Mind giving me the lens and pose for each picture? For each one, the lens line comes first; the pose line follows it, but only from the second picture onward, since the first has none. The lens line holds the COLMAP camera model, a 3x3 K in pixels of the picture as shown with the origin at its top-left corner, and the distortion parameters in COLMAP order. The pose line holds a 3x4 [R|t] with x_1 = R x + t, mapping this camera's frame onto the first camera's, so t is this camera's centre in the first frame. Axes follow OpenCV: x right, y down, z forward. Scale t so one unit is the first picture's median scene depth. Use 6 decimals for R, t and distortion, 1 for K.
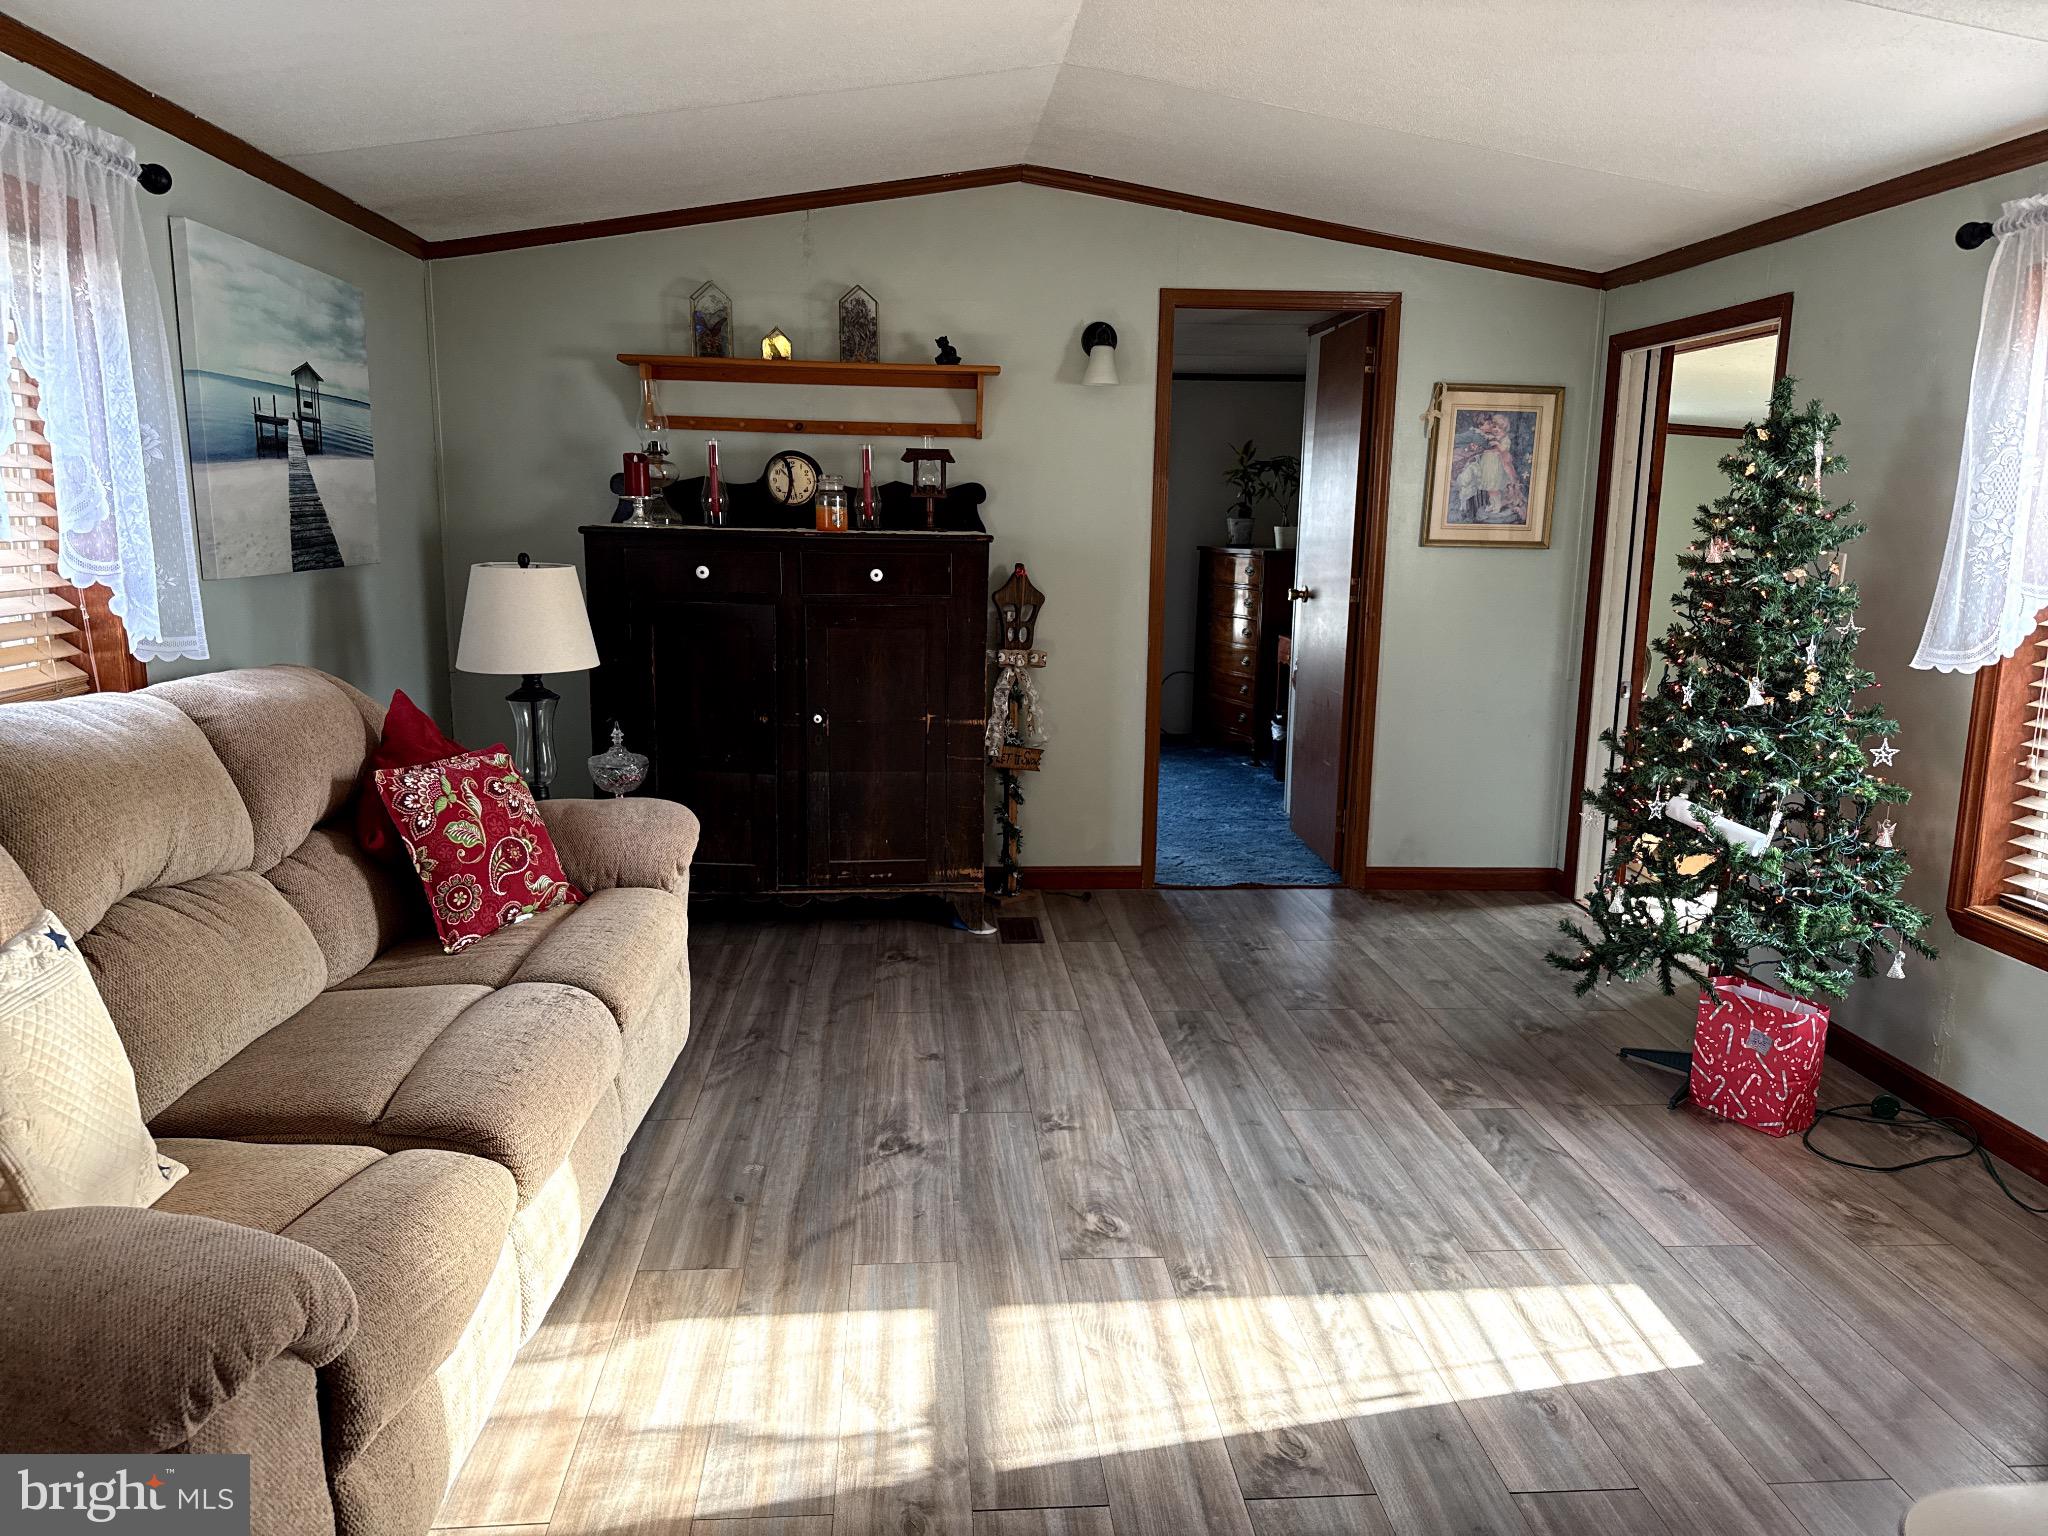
lens RADIAL K [[1451.7, 0, 1024.0], [0, 1451.7, 768.0], [0, 0, 1]] dist [0.059732, -0.099759]
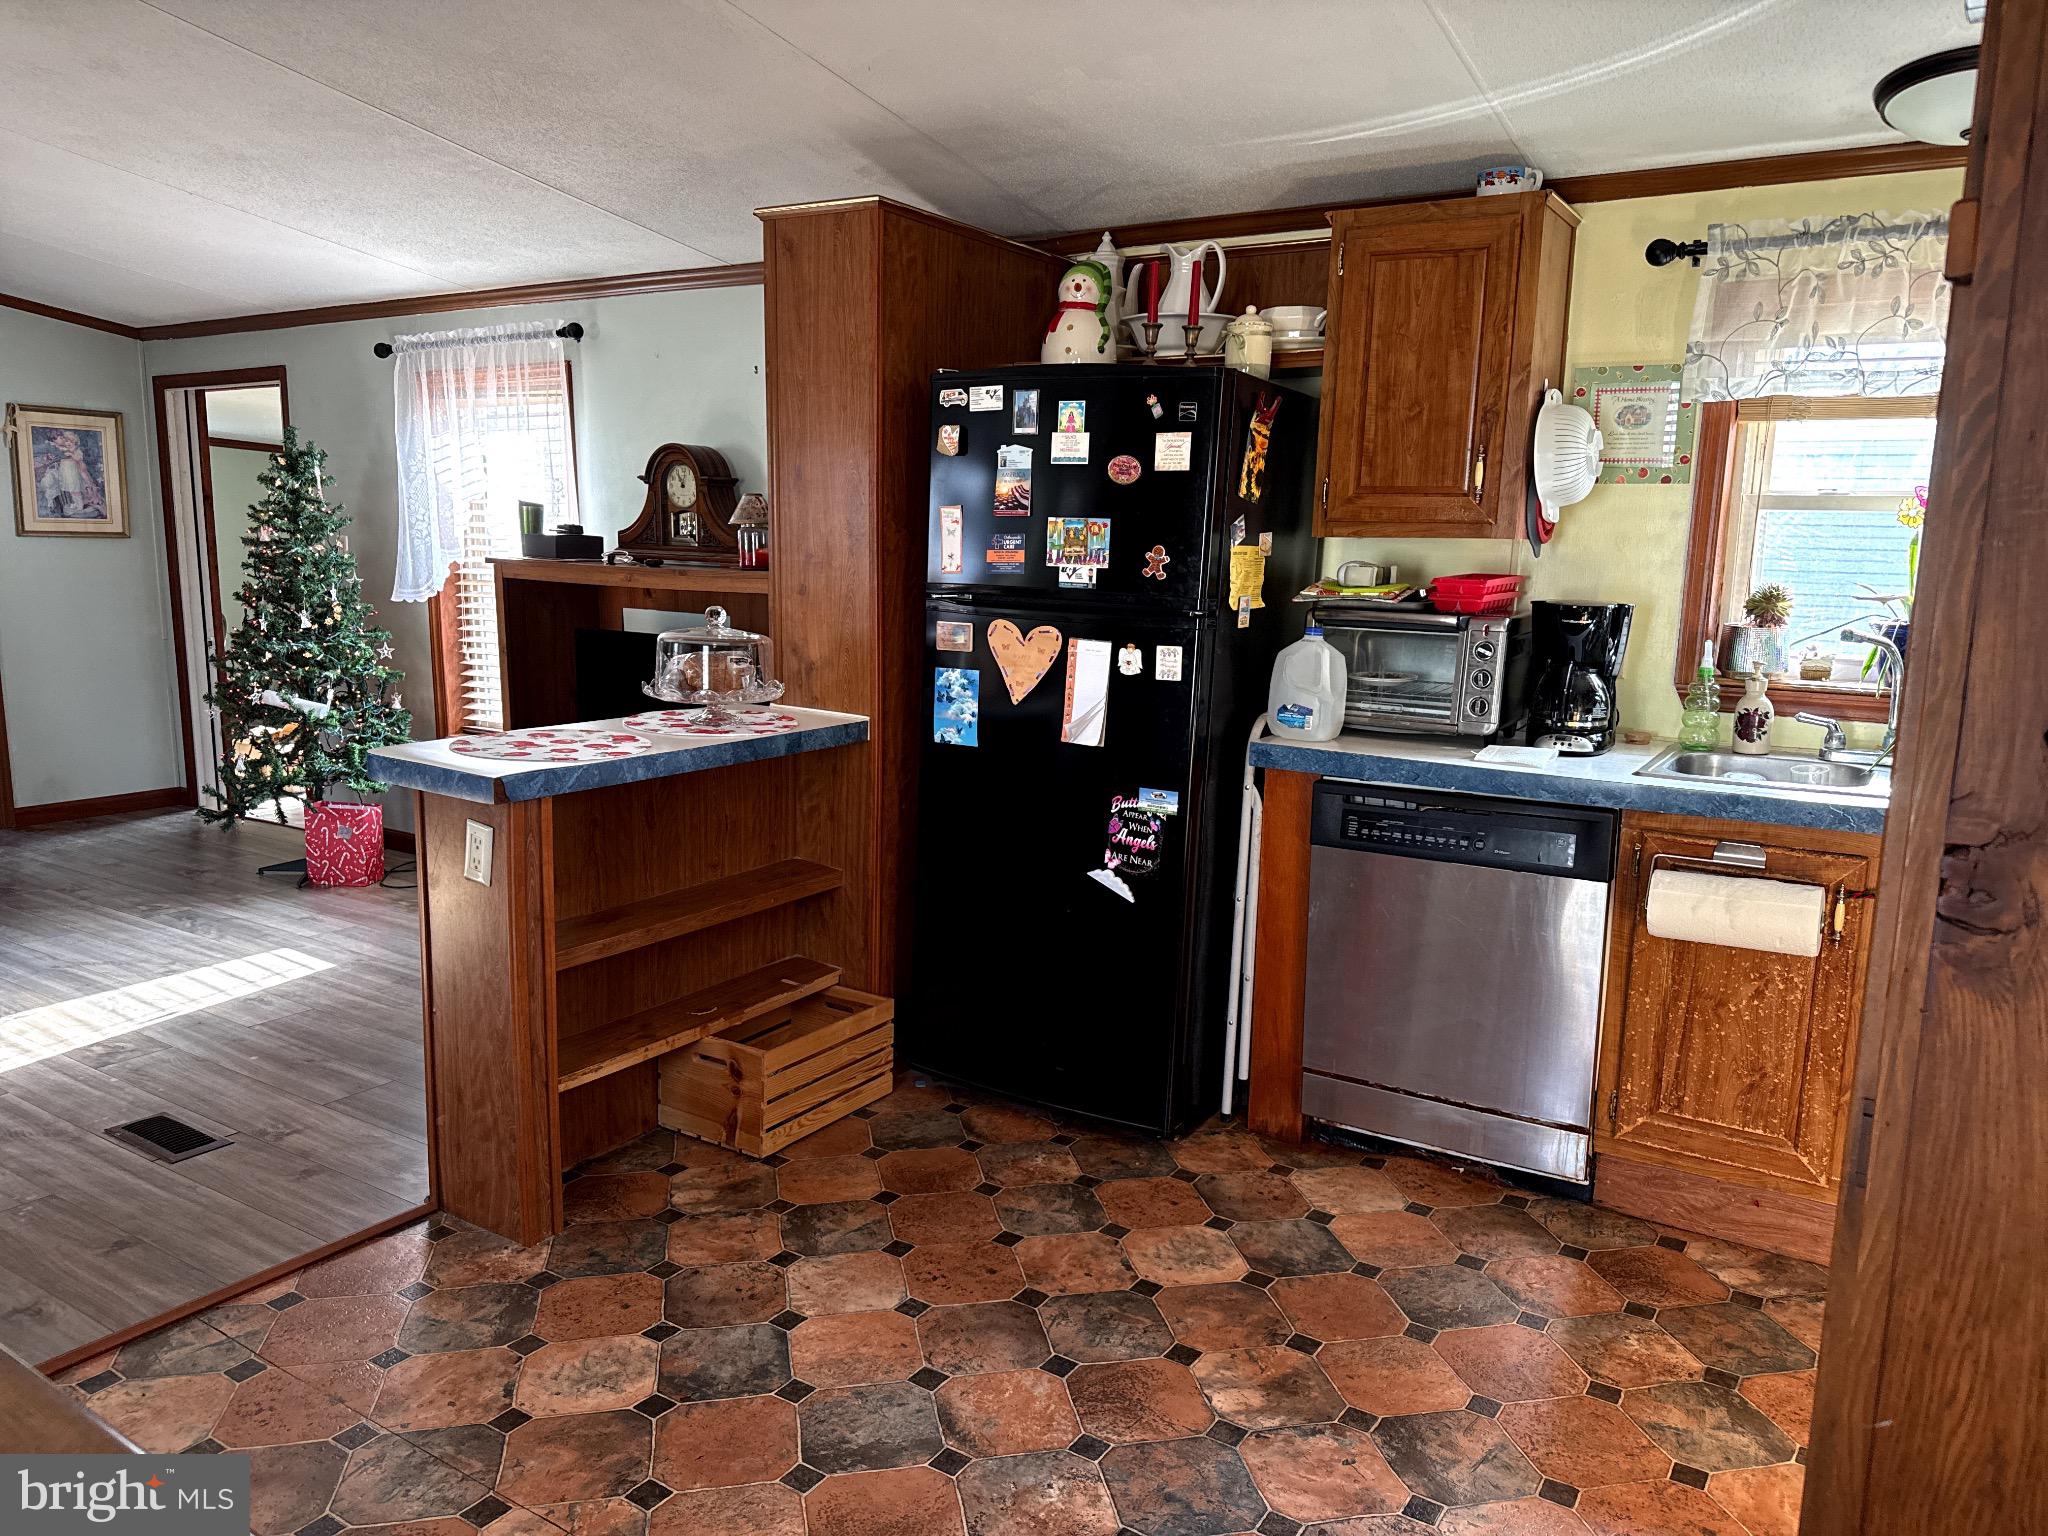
lens RADIAL K [[1447.5, 0, 1018.8], [0, 1447.5, 801.1], [0, 0, 1]] dist [0.001516, -0.004191]
pose [[0.606763, -0.148306, 0.780925, -0.305594], [0.132257, 0.987582, 0.084791, 0.115230], [-0.783803, 0.051835, 0.618843, -0.607329]]
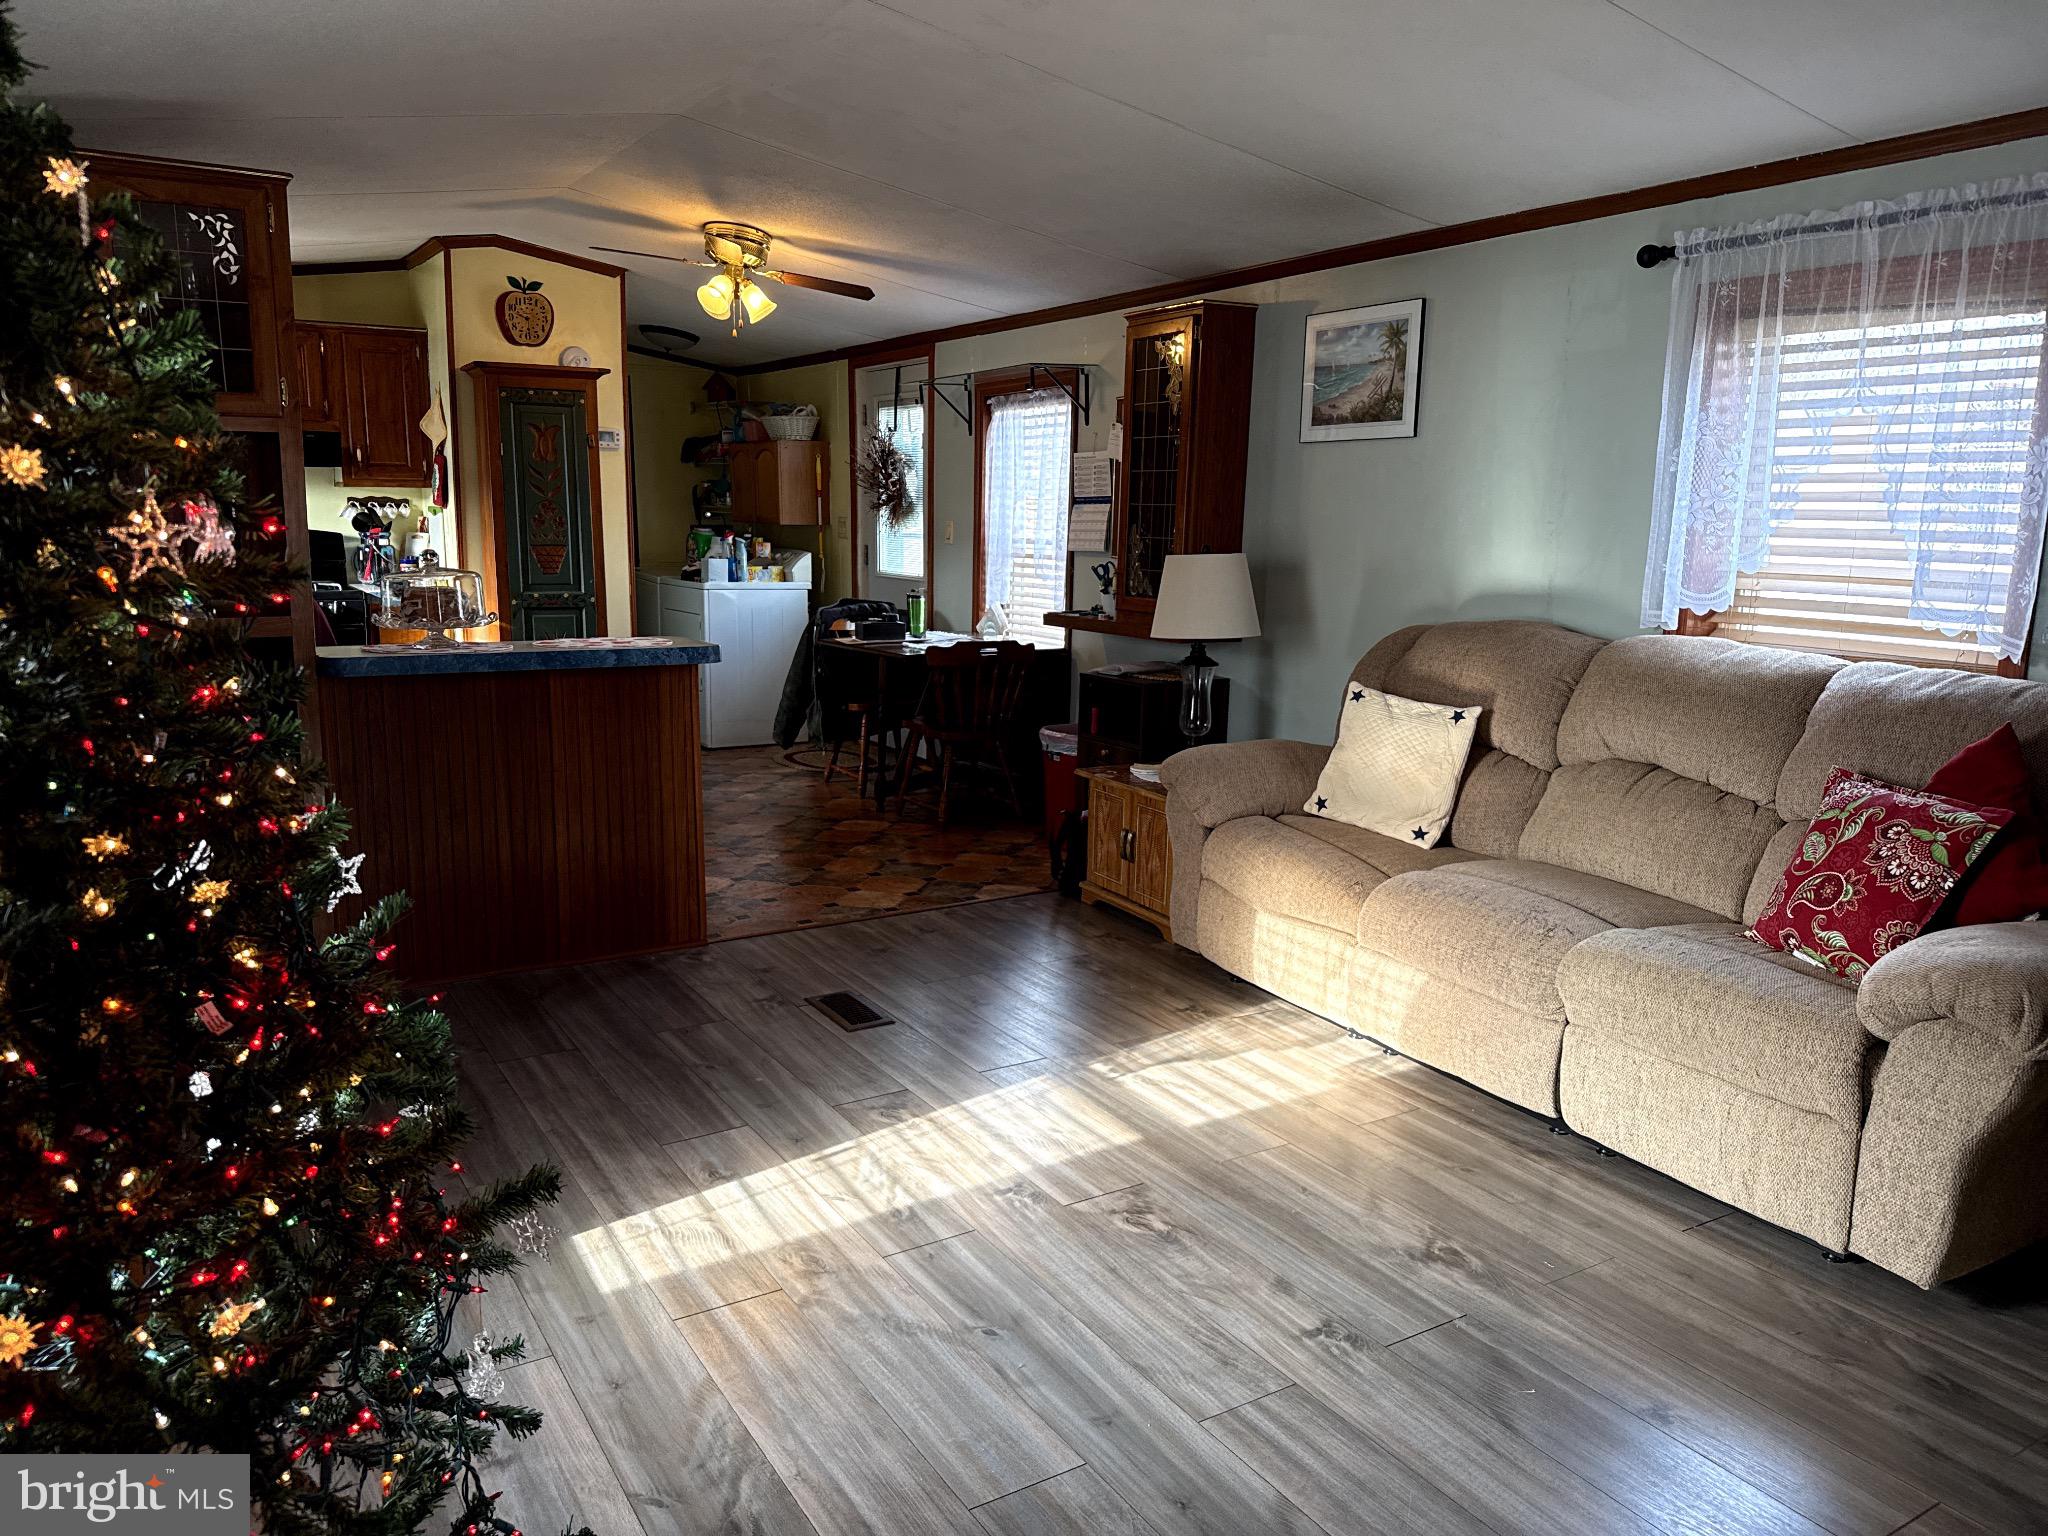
lens RADIAL K [[1503.8, 0, 1027.7], [0, 1503.8, 813.0], [0, 0, 1]] dist [0.076696, -0.116773]
pose [[-0.891542, 0.059664, -0.448991, 0.478419], [-0.111103, 0.932194, 0.344486, -0.239766], [0.439100, 0.357008, -0.824461, 1.454732]]
